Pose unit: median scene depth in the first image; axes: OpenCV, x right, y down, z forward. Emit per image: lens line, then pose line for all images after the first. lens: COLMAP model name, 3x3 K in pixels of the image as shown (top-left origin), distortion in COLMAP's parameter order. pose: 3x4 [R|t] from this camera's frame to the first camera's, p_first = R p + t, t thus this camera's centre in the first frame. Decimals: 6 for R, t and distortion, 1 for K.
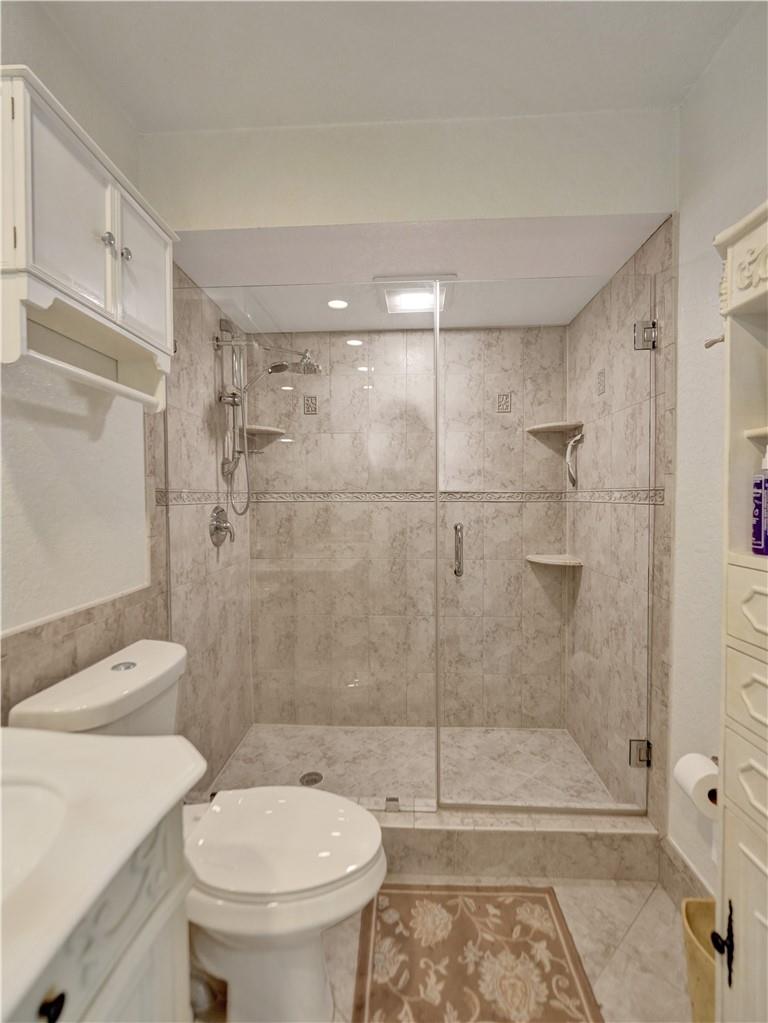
lens RADIAL K [[538.9, 0, 383.7], [0, 538.9, 511.1], [0, 0, 1]] dist [-0.002520, -0.000369]
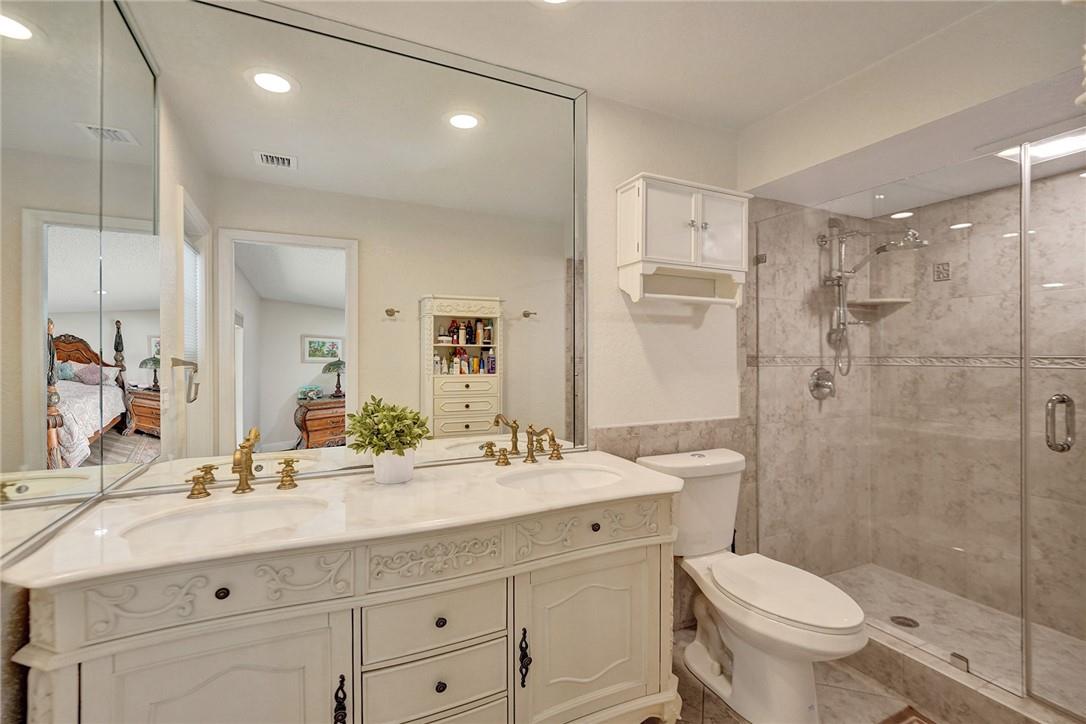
lens RADIAL K [[503.4, 0, 545.9], [0, 503.4, 355.3], [0, 0, 1]] dist [-0.025474, -0.000350]
pose [[0.525687, 0.009416, -0.850626, 0.376090], [-0.032356, 0.999436, -0.008933, -0.007727], [0.850062, 0.032219, 0.525695, -0.178015]]
